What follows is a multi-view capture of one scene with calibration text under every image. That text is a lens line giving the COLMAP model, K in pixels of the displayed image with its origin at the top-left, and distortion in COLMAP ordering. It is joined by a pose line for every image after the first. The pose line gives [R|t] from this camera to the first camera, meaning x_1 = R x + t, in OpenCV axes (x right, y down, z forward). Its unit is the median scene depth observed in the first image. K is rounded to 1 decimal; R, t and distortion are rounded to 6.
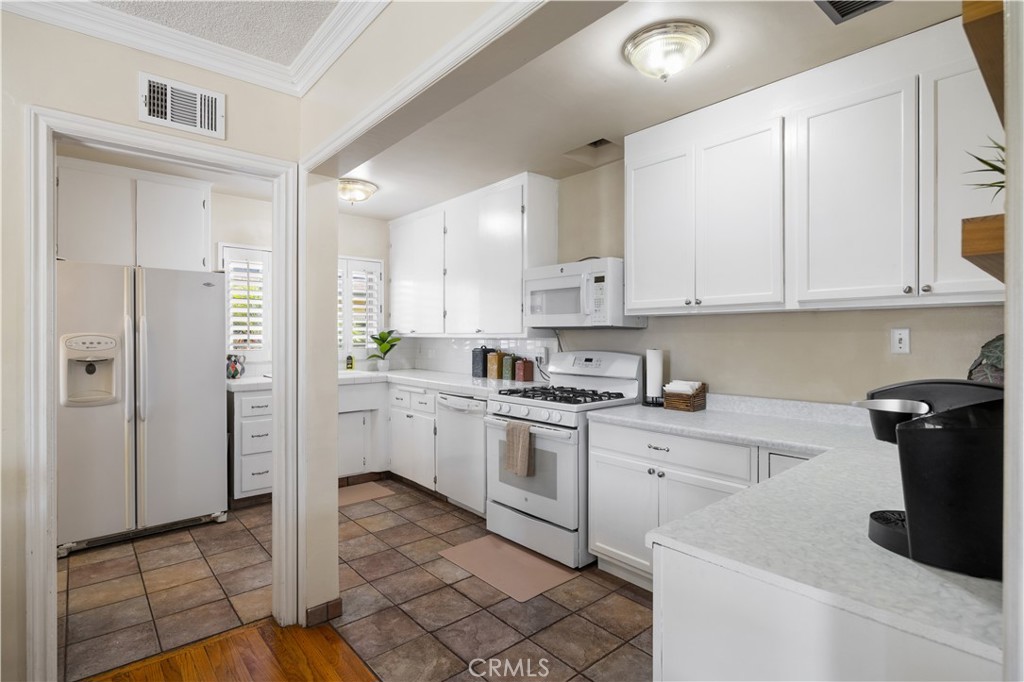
lens RADIAL K [[505.1, 0, 509.9], [0, 505.1, 337.0], [0, 0, 1]] dist [0.000264, 0.000209]
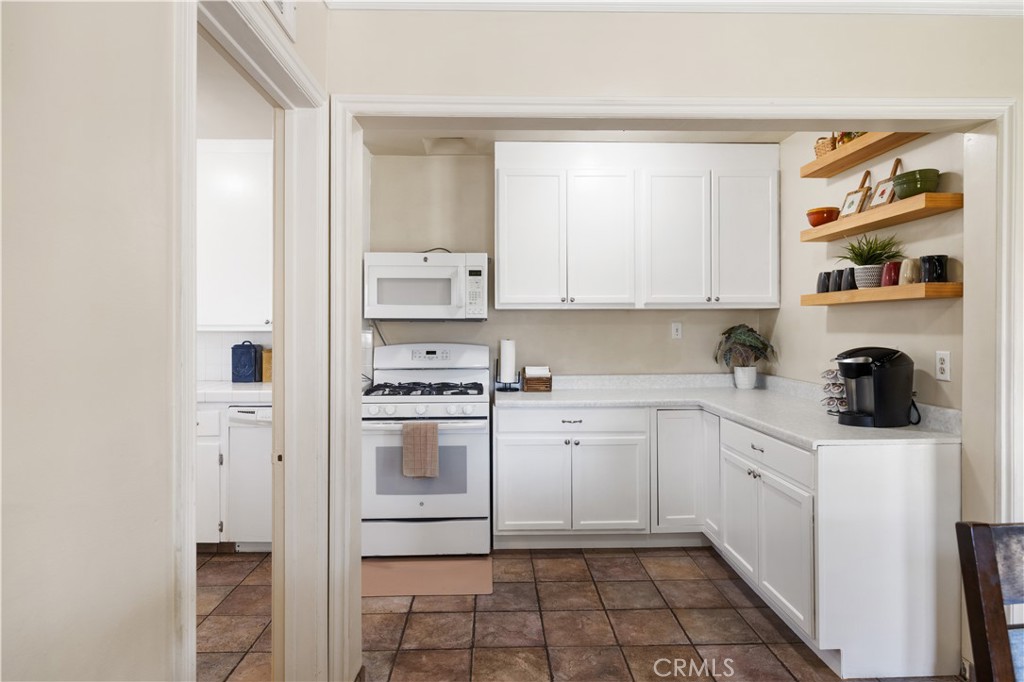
lens RADIAL K [[580.0, 0, 507.5], [0, 580.0, 322.6], [0, 0, 1]] dist [-0.007598, 0.001242]
pose [[0.629338, 0.003870, 0.777122, -0.582918], [0.003494, 0.999963, -0.007809, -0.002972], [-0.777124, 0.007630, 0.629301, 0.169101]]
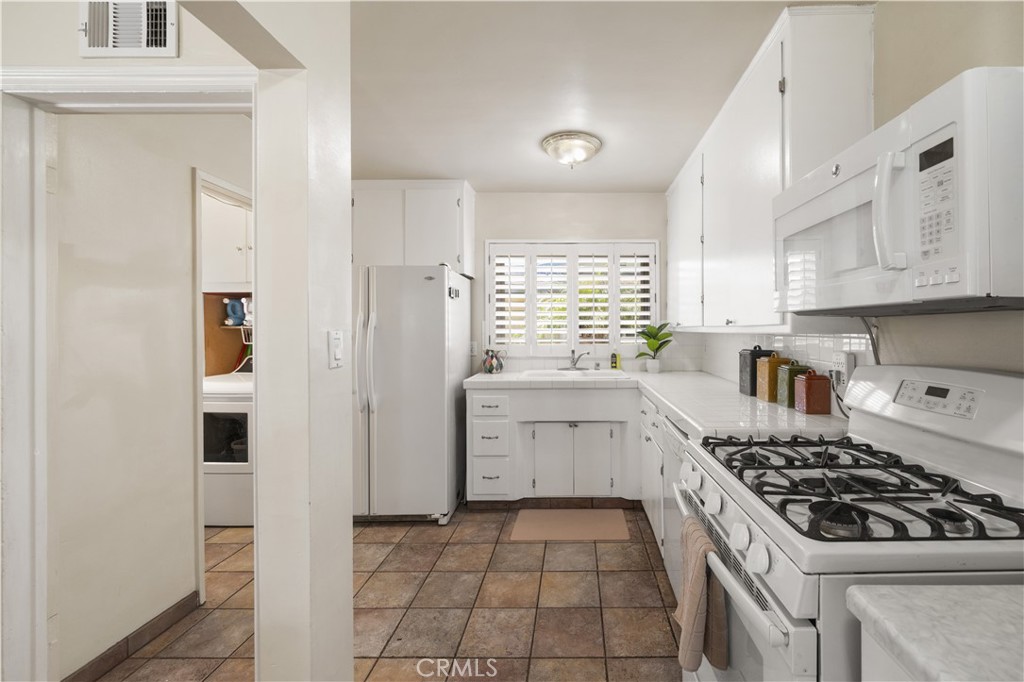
lens RADIAL K [[425.5, 0, 578.5], [0, 425.5, 328.7], [0, 0, 1]] dist [0.000988, -0.000120]
pose [[0.760434, -0.005003, -0.649396, 0.149305], [0.001770, 0.999983, -0.005631, -0.001192], [0.649413, 0.003132, 0.760429, 0.534896]]
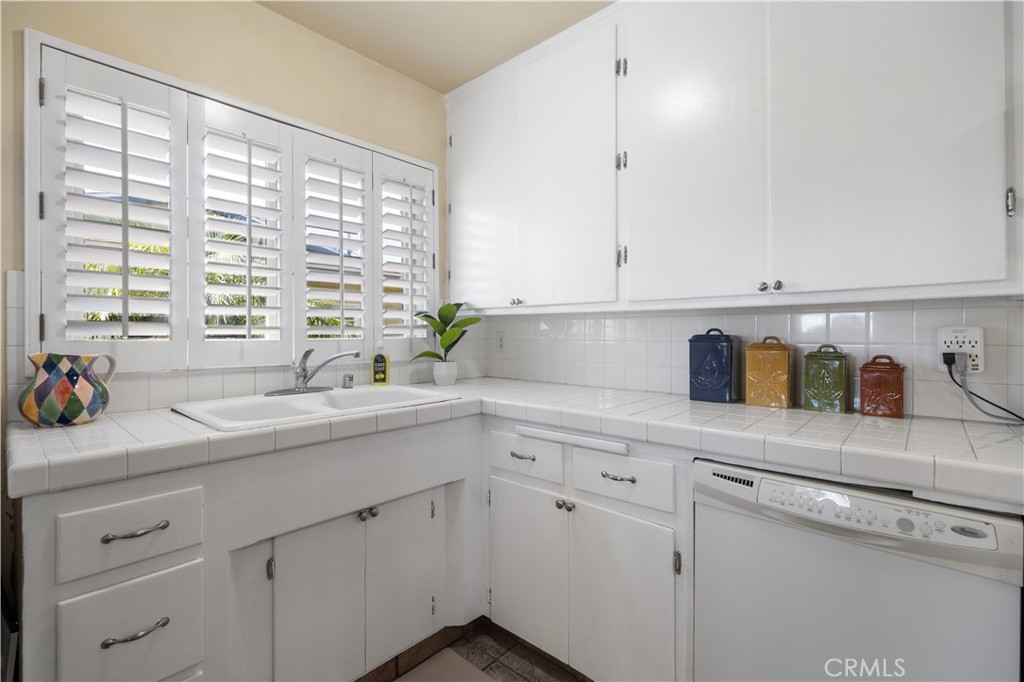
lens RADIAL K [[456.2, 0, 510.3], [0, 456.2, 333.9], [0, 0, 1]] dist [-0.008097, 0.000868]
pose [[0.992450, -0.002697, 0.122623, -0.331356], [0.003048, 0.999992, -0.002673, 0.026430], [-0.122615, 0.003026, 0.992450, 0.755399]]
